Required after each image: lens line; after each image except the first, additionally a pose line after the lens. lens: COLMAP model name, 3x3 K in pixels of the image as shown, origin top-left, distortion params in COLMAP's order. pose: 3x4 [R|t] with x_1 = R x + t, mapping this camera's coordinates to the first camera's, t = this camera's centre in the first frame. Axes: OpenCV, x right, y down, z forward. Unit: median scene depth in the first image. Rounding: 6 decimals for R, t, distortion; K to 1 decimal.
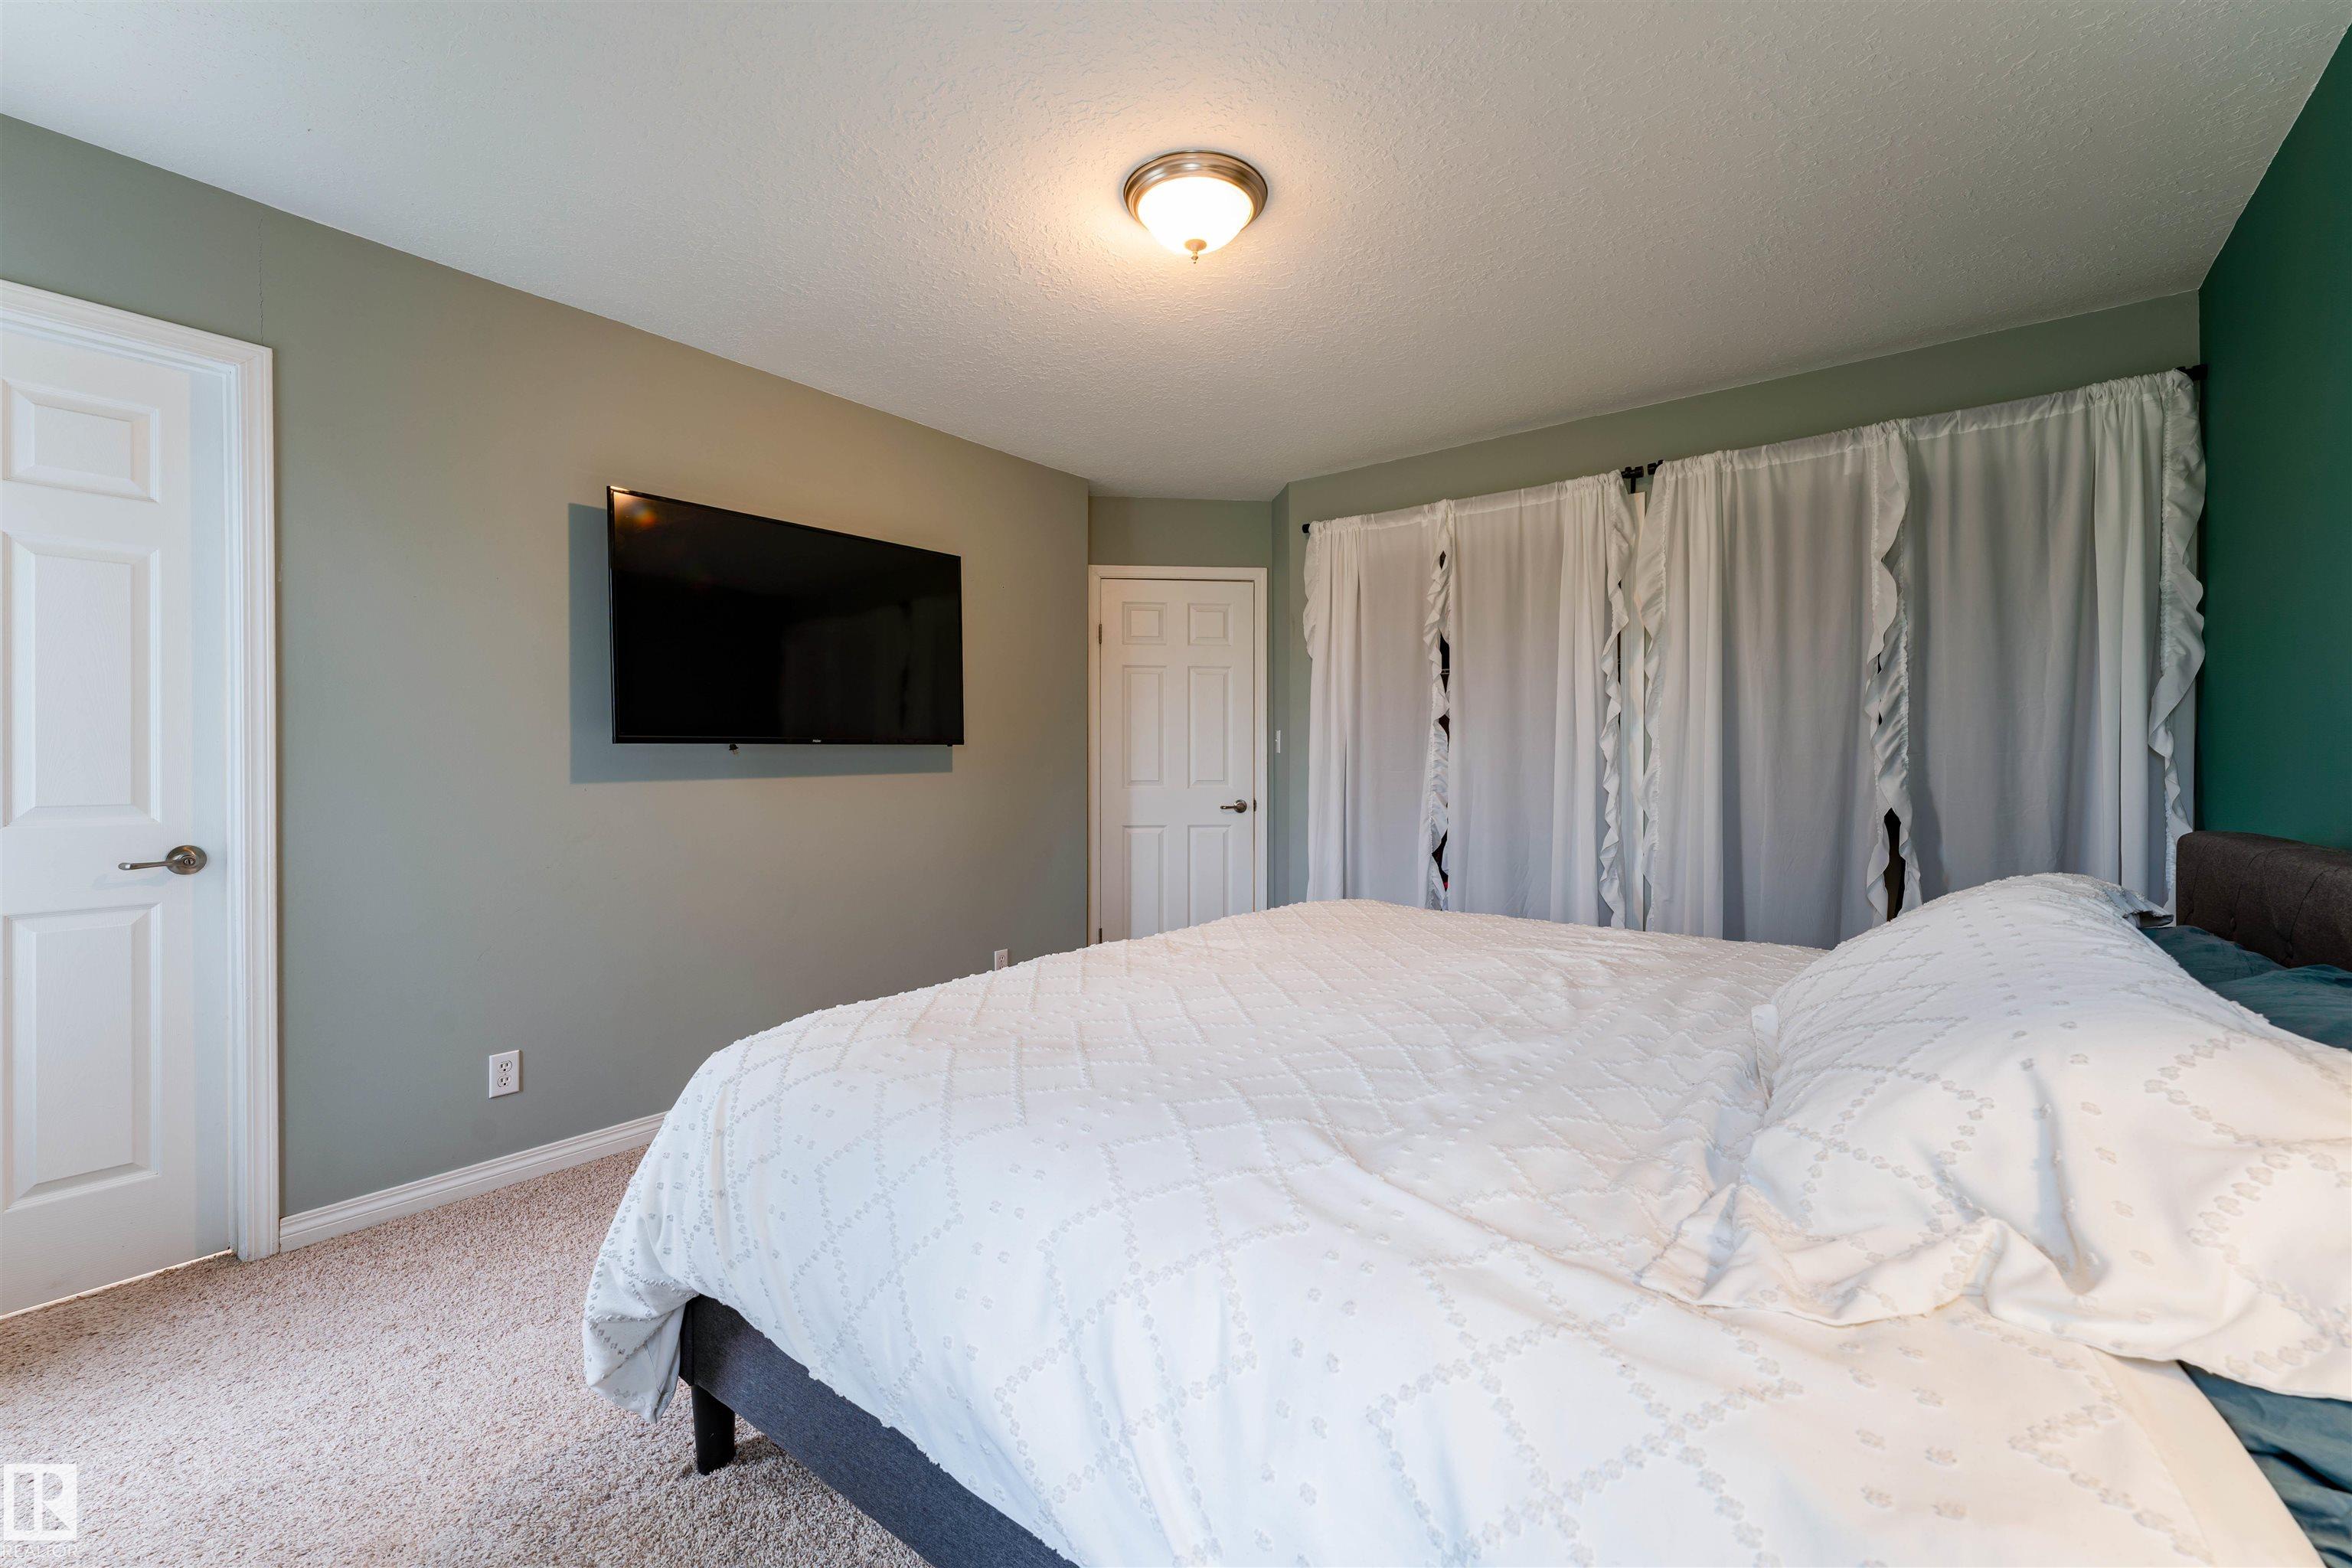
lens RADIAL K [[932.3, 0, 1172.8], [0, 932.3, 776.6], [0, 0, 1]] dist [0.000352, -0.000403]
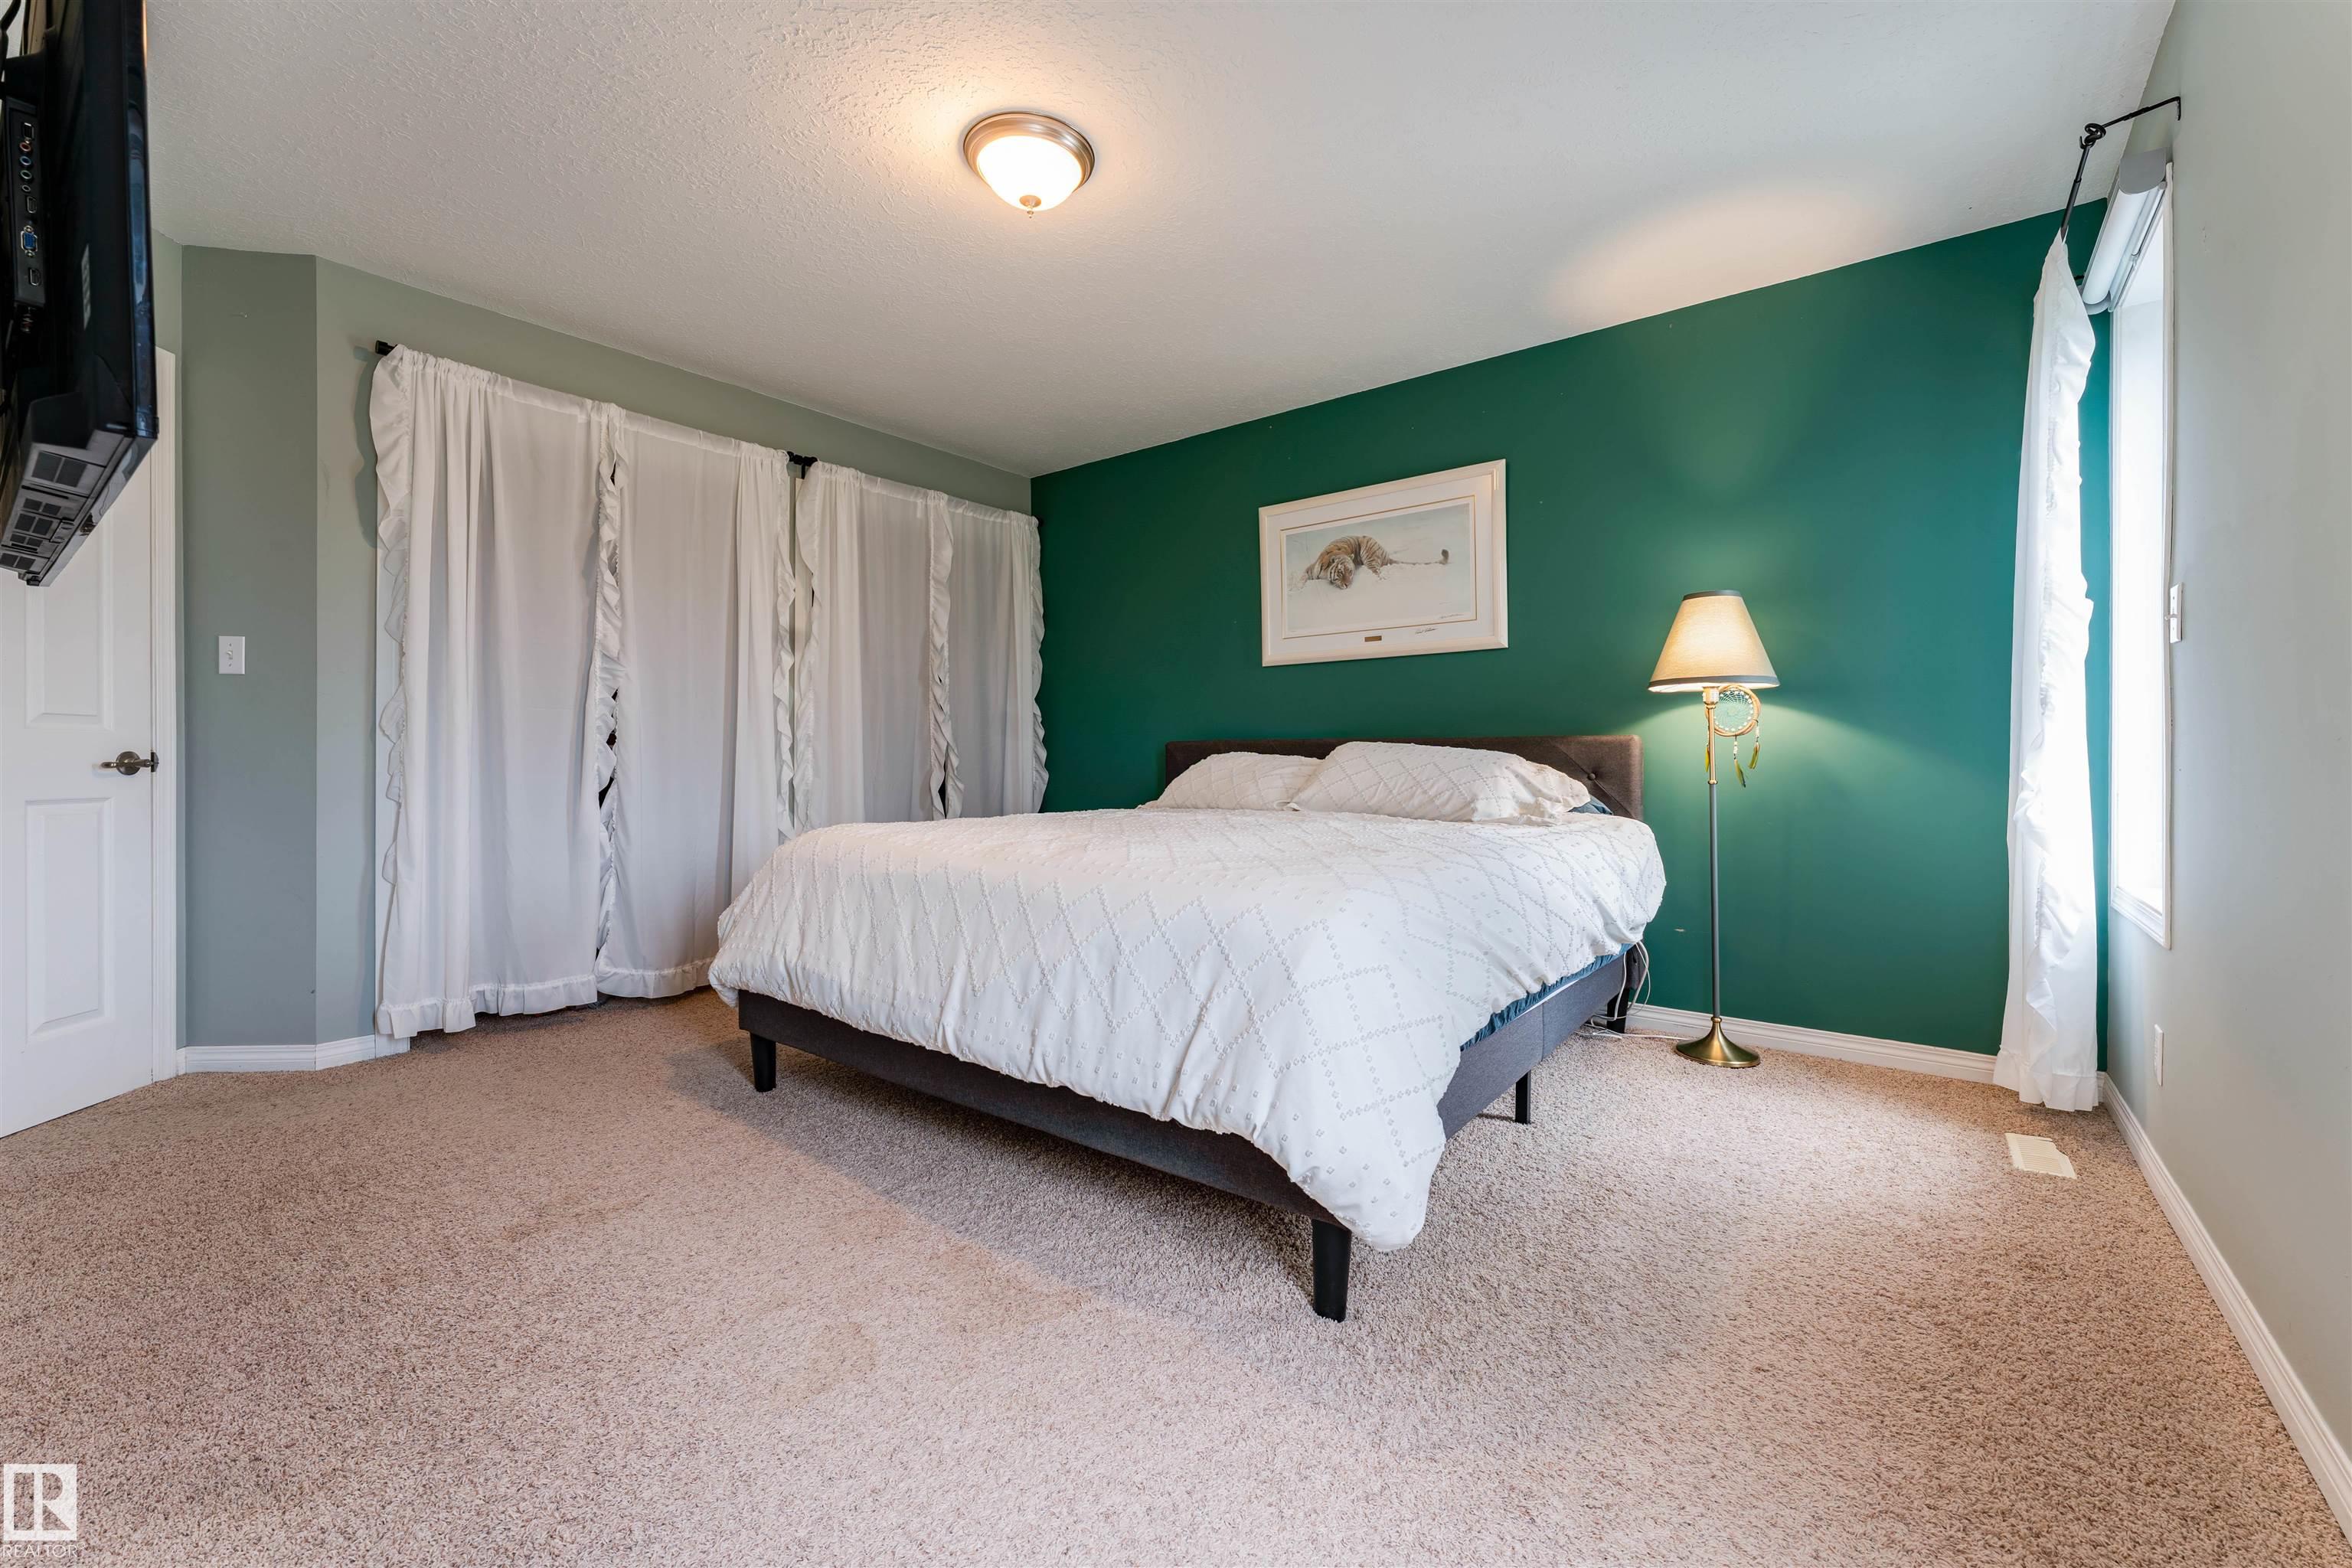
lens RADIAL K [[932.3, 0, 1172.8], [0, 932.3, 776.6], [0, 0, 1]] dist [0.000352, -0.000403]
pose [[0.041191, -0.028564, 0.998743, -0.628081], [-0.001109, 0.999589, 0.028634, 0.031170], [-0.999151, -0.002287, 0.041142, 0.477072]]
